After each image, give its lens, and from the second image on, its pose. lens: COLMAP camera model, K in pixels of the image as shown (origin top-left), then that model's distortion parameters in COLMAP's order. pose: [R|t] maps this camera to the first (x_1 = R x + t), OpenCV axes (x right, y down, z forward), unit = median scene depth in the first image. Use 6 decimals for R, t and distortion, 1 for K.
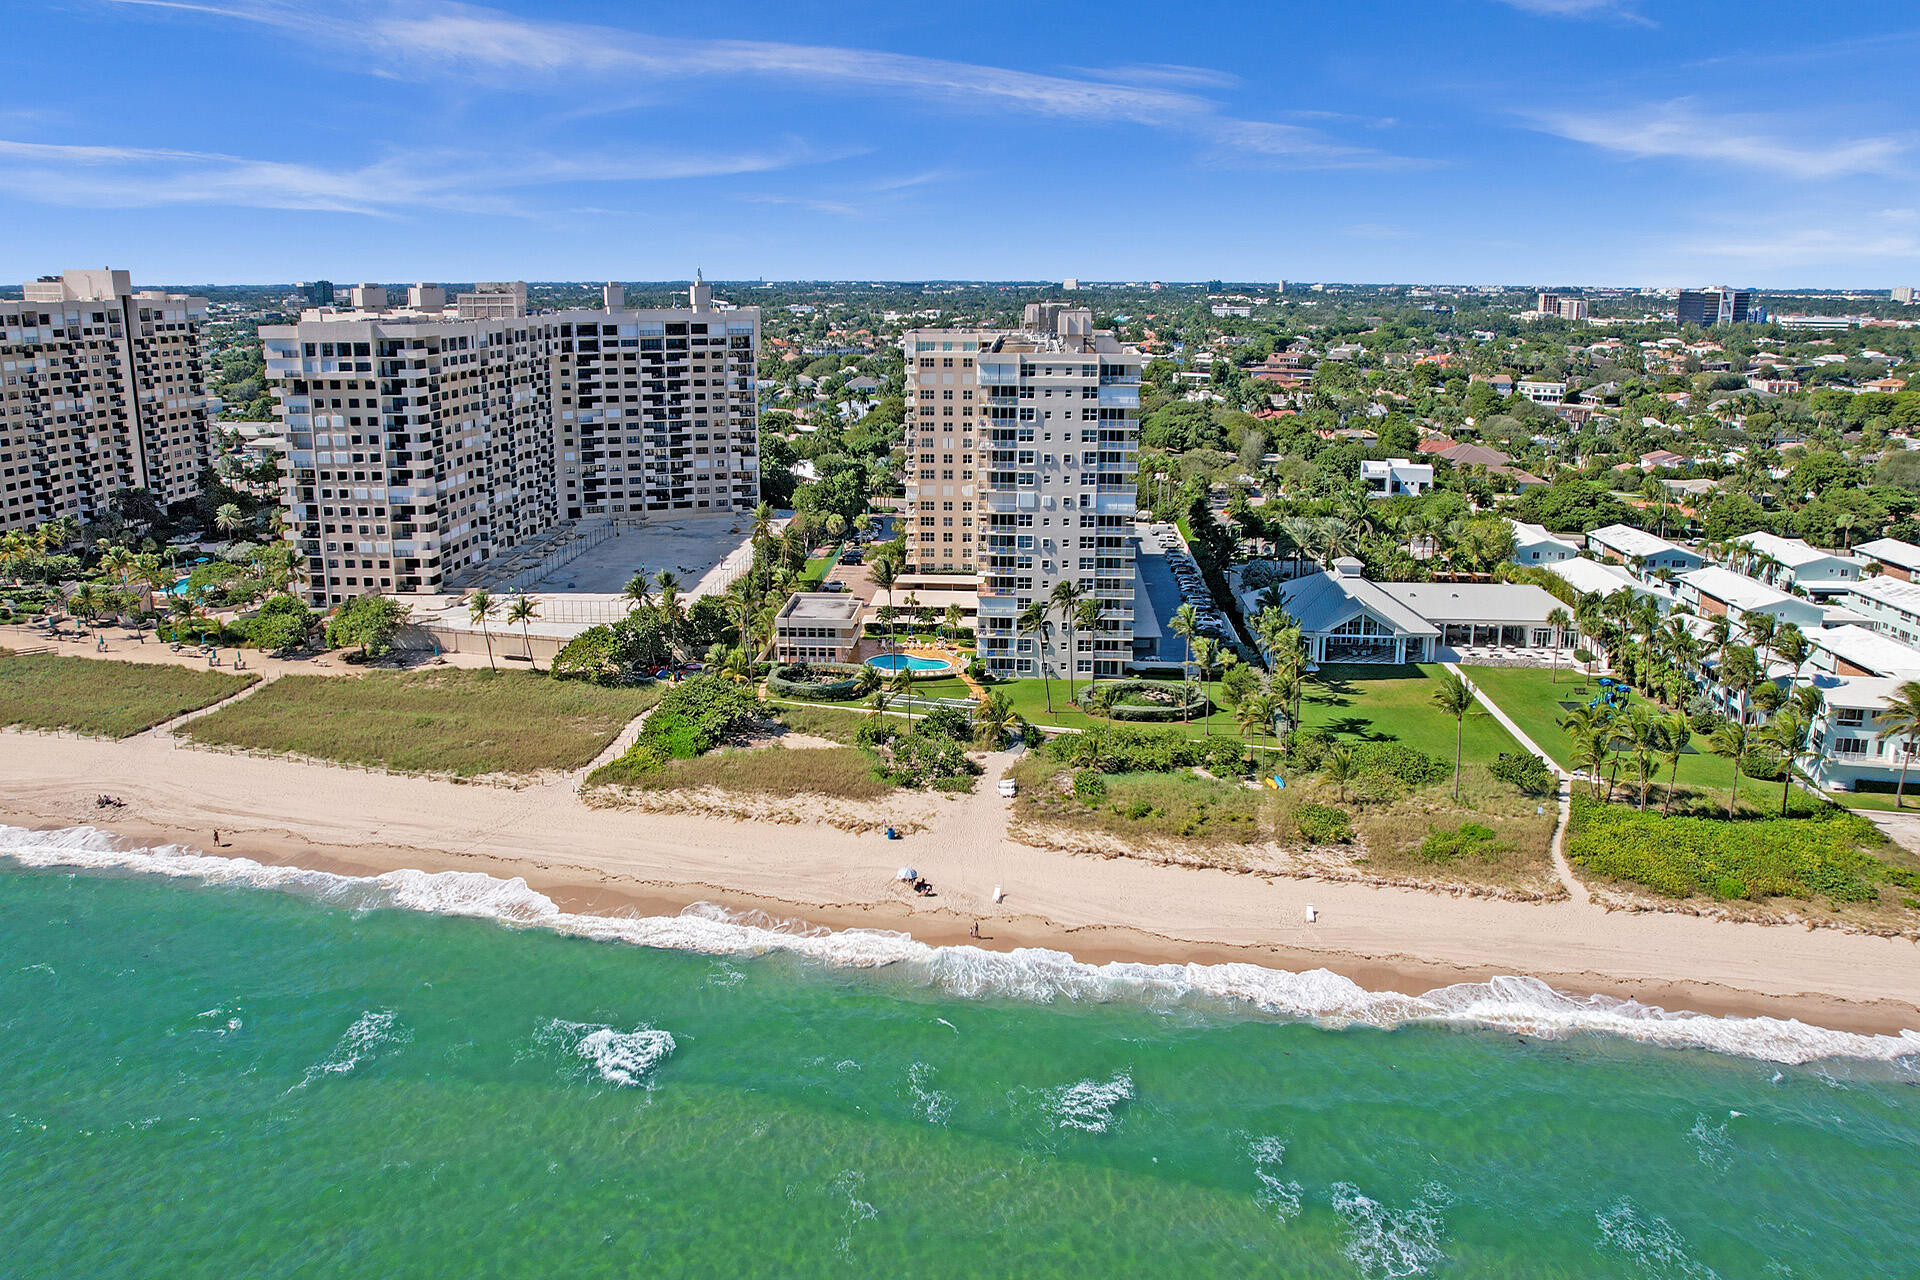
lens RADIAL K [[1654.8, 0, 945.5], [0, 1654.8, 576.1], [0, 0, 1]] dist [-0.062901, 0.083164]
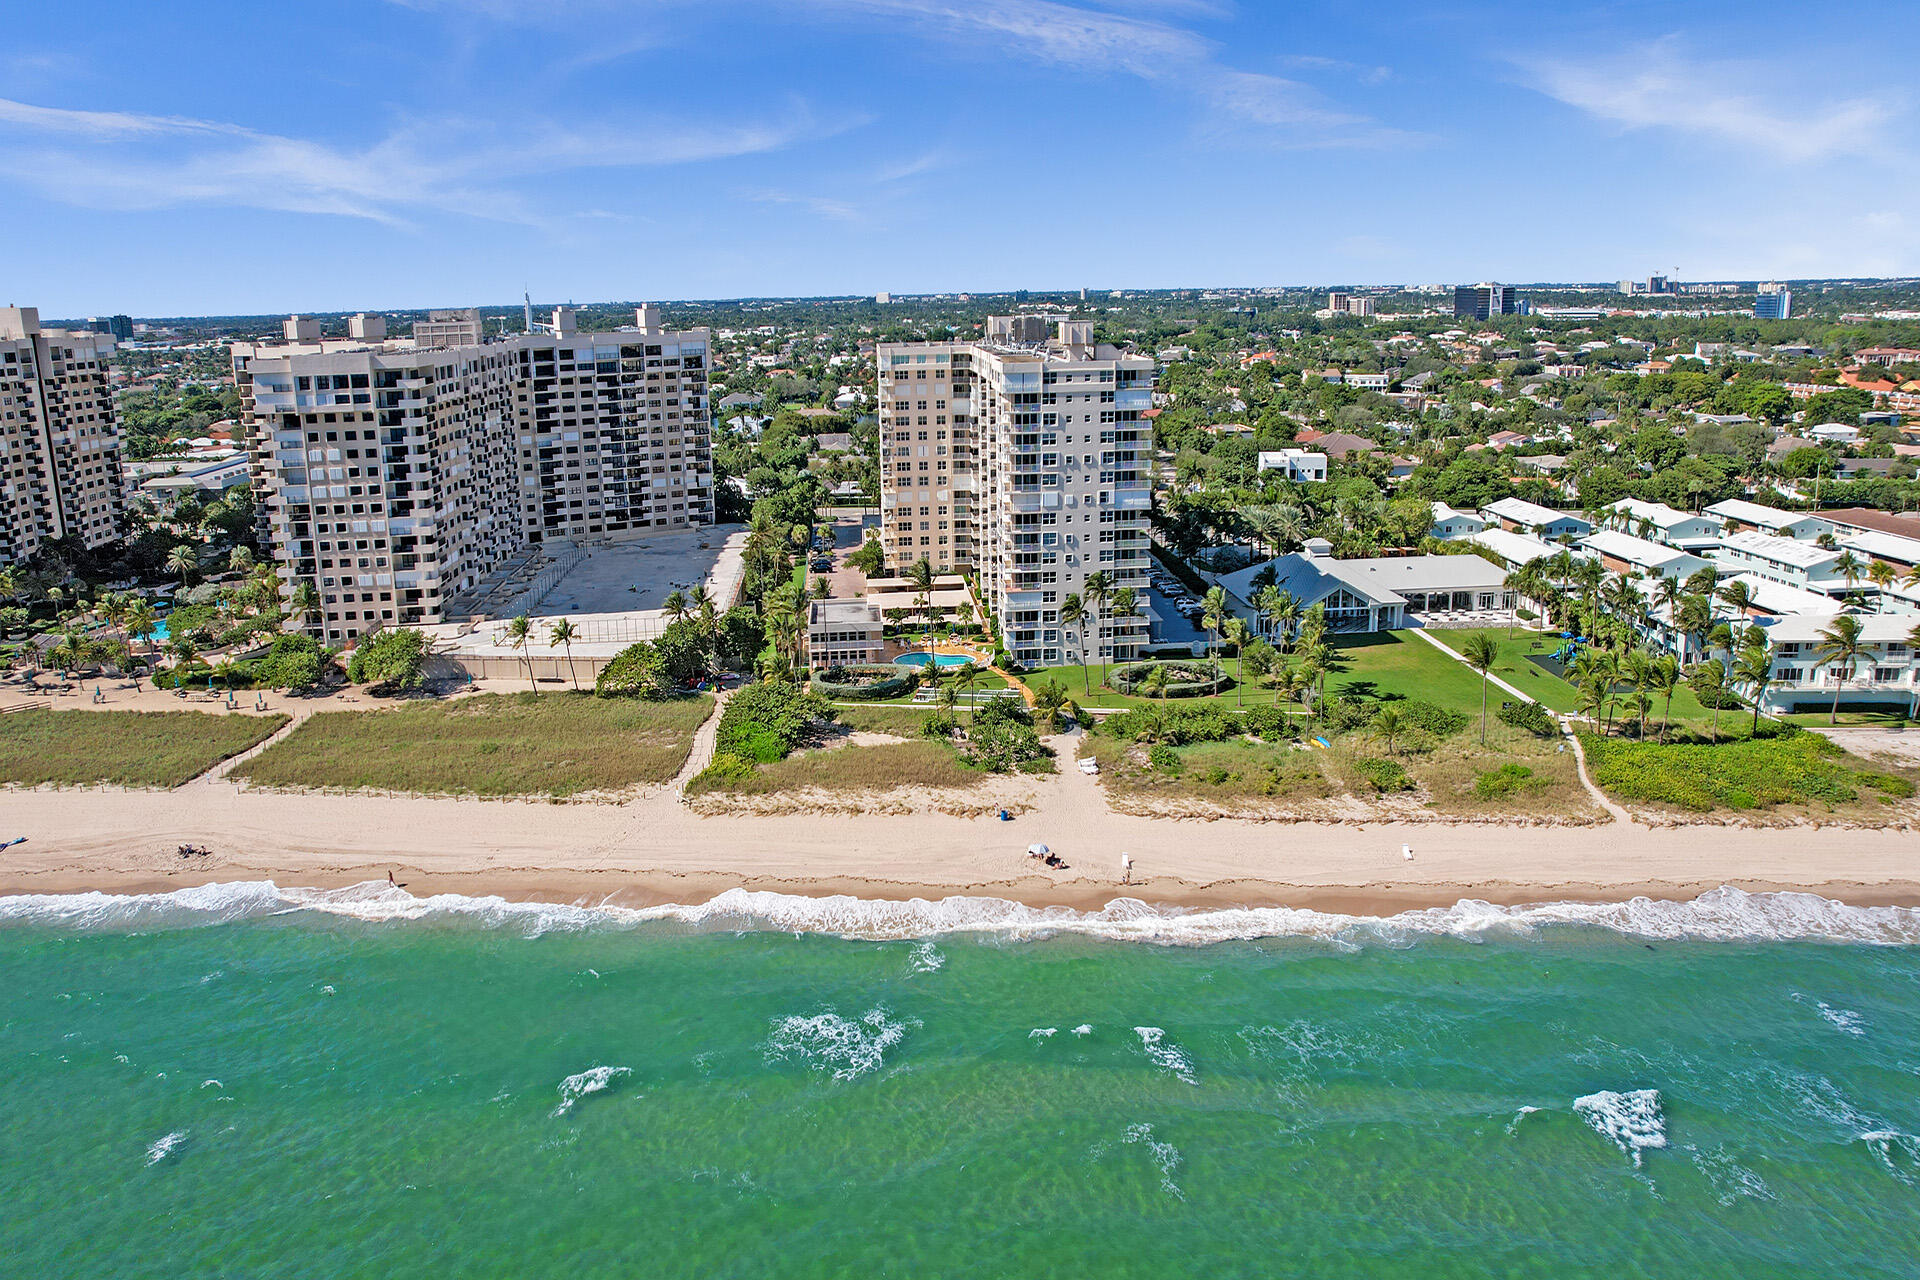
lens RADIAL K [[1625.9, 0, 995.8], [0, 1625.9, 541.7], [0, 0, 1]] dist [-0.074083, 0.123898]
pose [[0.982989, -0.052390, 0.176032, -0.149032], [0.056778, 0.998187, -0.019981, 0.000163], [-0.174666, 0.029636, 0.984182, -0.023760]]
